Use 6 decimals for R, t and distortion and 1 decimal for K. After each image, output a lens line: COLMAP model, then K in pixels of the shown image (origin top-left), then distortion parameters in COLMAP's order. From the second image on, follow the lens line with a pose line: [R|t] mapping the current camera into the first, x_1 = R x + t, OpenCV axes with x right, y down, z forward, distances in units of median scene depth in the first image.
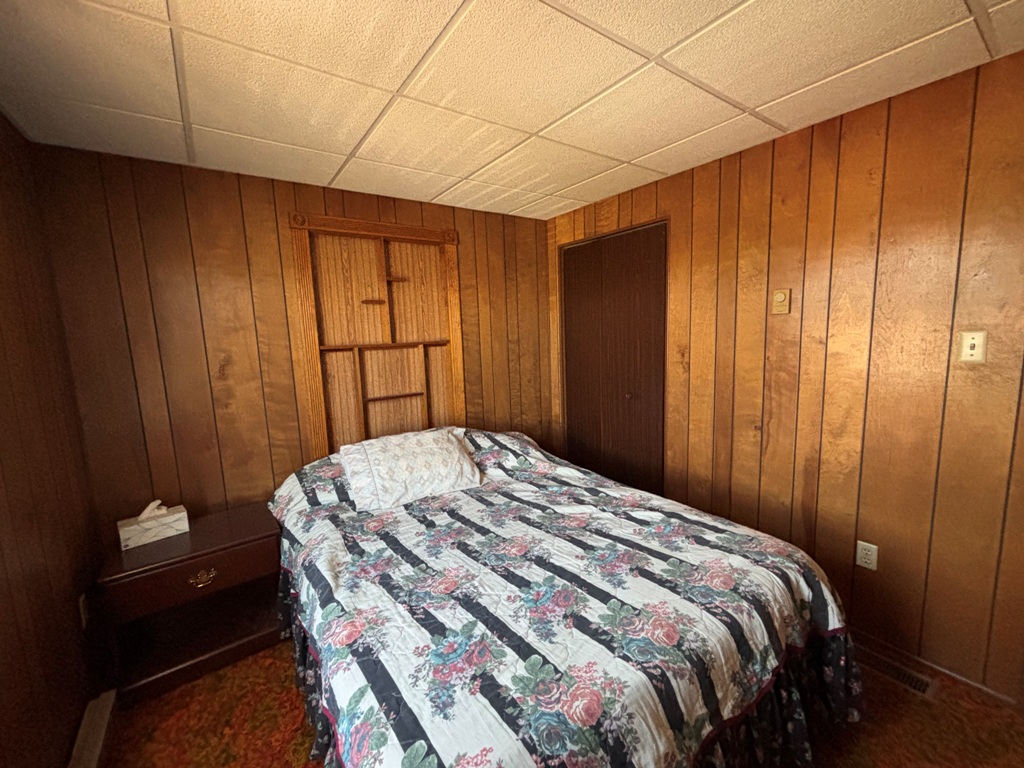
lens RADIAL K [[415.2, 0, 509.2], [0, 415.2, 386.2], [0, 0, 1]] dist [0.001890, -0.000527]
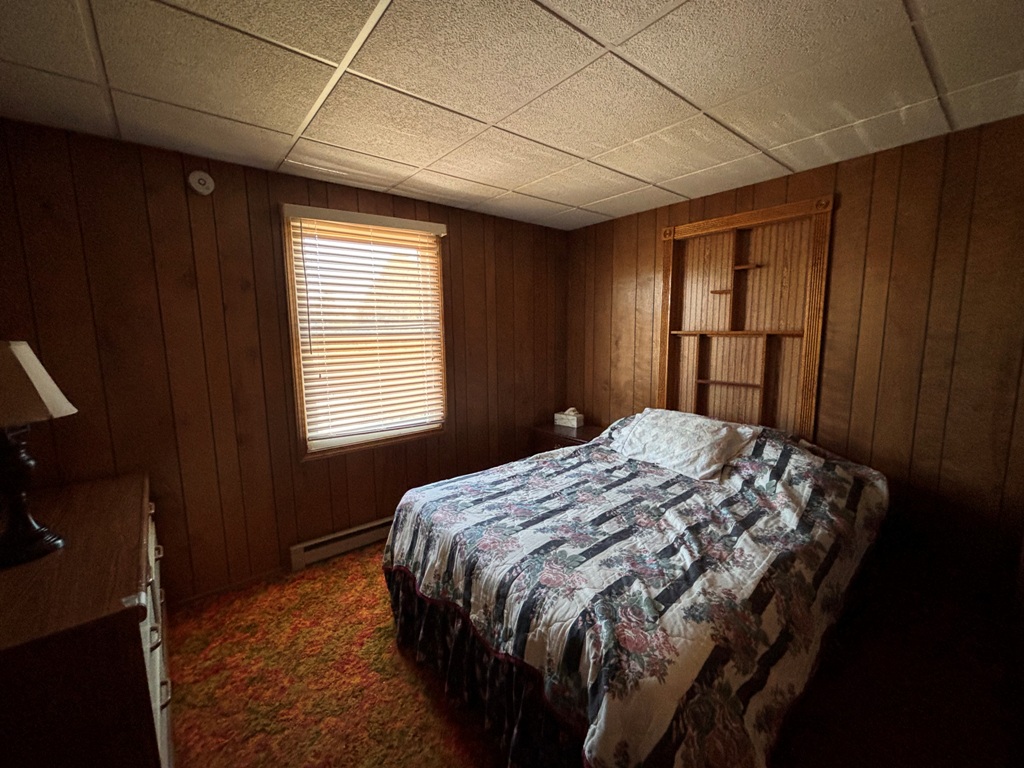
lens RADIAL K [[415.2, 0, 509.2], [0, 415.2, 386.2], [0, 0, 1]] dist [0.001890, -0.000527]
pose [[0.059421, 0.171938, -0.983314, 0.919910], [-0.133077, 0.977627, 0.162901, -0.083602], [0.989323, 0.121176, 0.080972, 0.503298]]
